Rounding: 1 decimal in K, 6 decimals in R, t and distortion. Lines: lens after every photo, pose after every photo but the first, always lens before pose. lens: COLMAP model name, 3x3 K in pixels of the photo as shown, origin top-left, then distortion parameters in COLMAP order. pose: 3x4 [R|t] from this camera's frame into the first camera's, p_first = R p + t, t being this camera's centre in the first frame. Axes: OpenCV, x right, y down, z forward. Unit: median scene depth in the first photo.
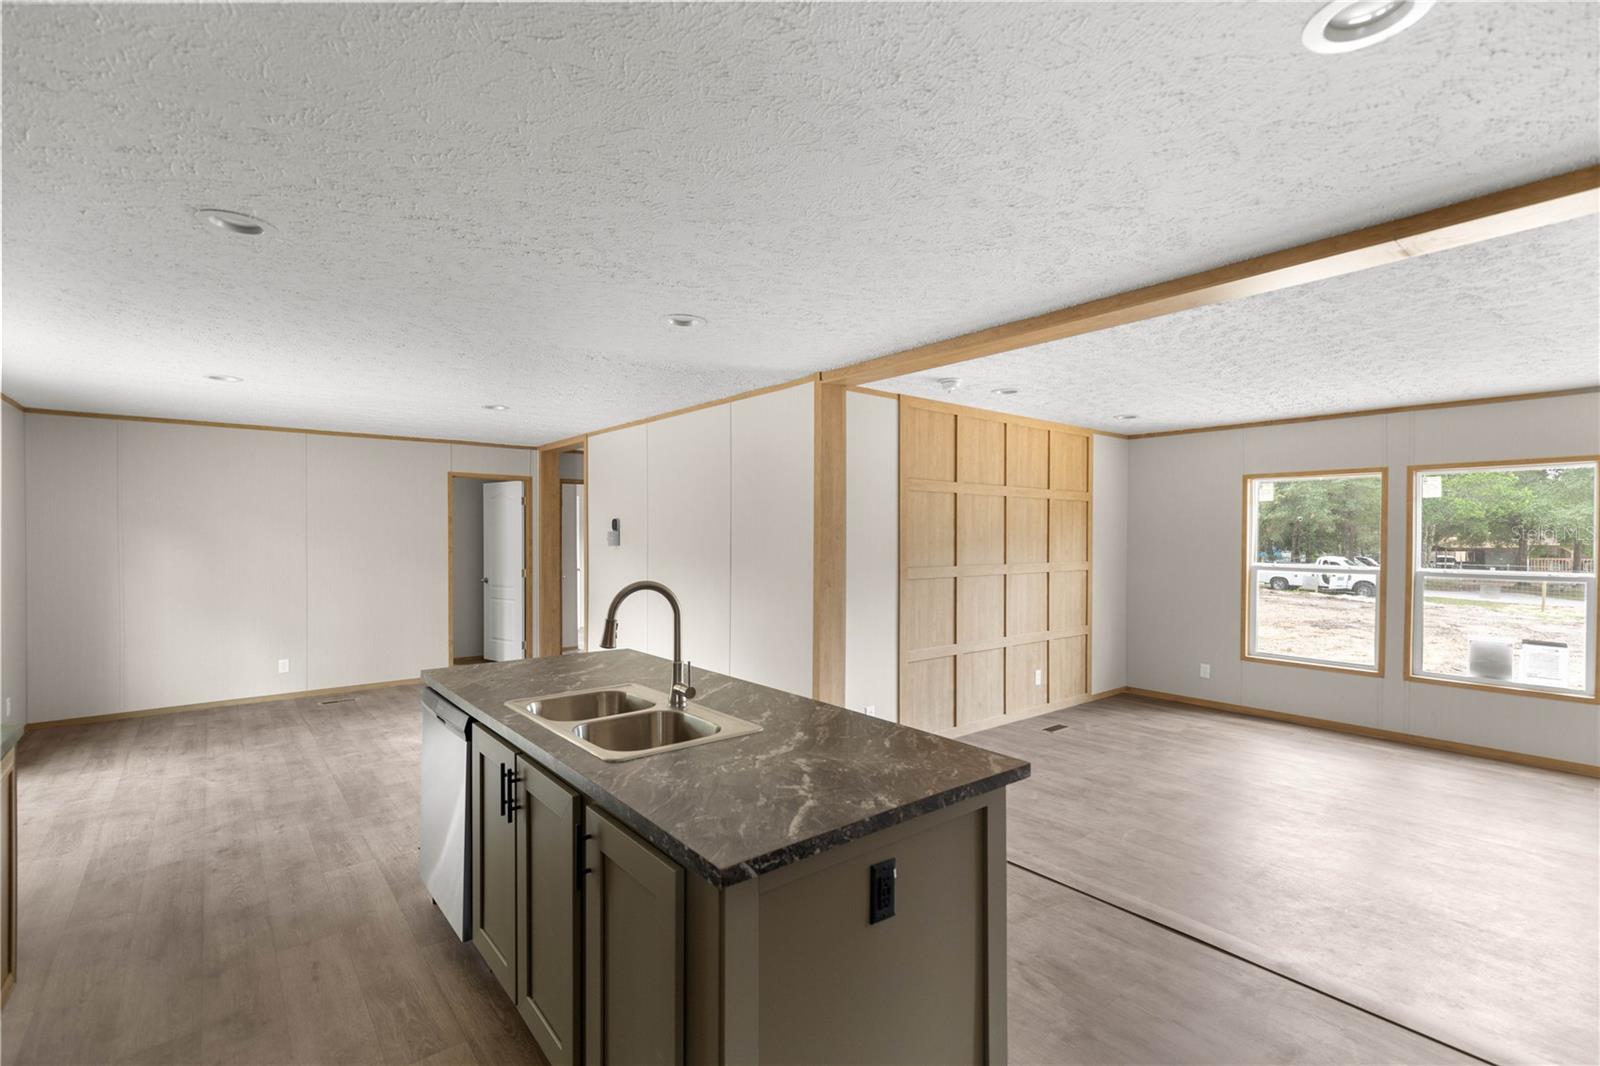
lens RADIAL K [[724.7, 0, 815.0], [0, 724.7, 529.4], [0, 0, 1]] dist [0.002181, 0.002783]
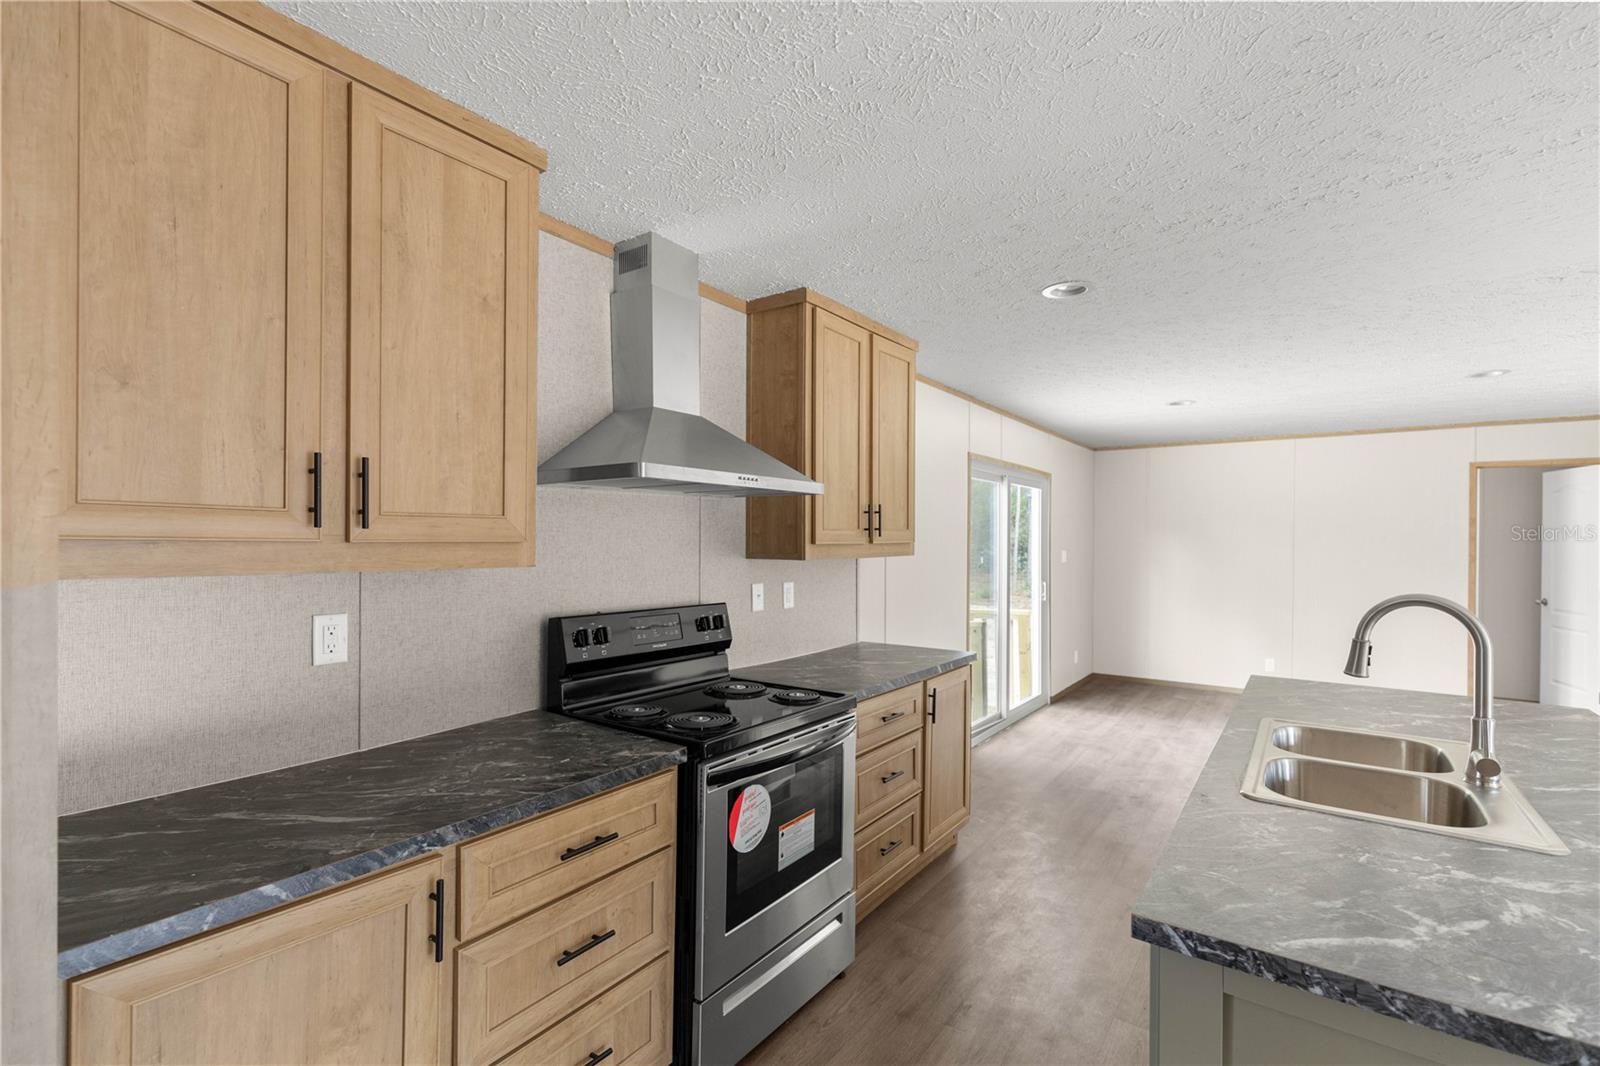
lens RADIAL K [[724.7, 0, 786.7], [0, 724.7, 536.6], [0, 0, 1]] dist [0.002181, 0.002783]
pose [[0.243851, -0.002690, -0.969809, 0.405478], [0.001817, 0.999996, -0.002317, 0.017970], [0.969811, -0.001197, 0.243855, 0.270356]]
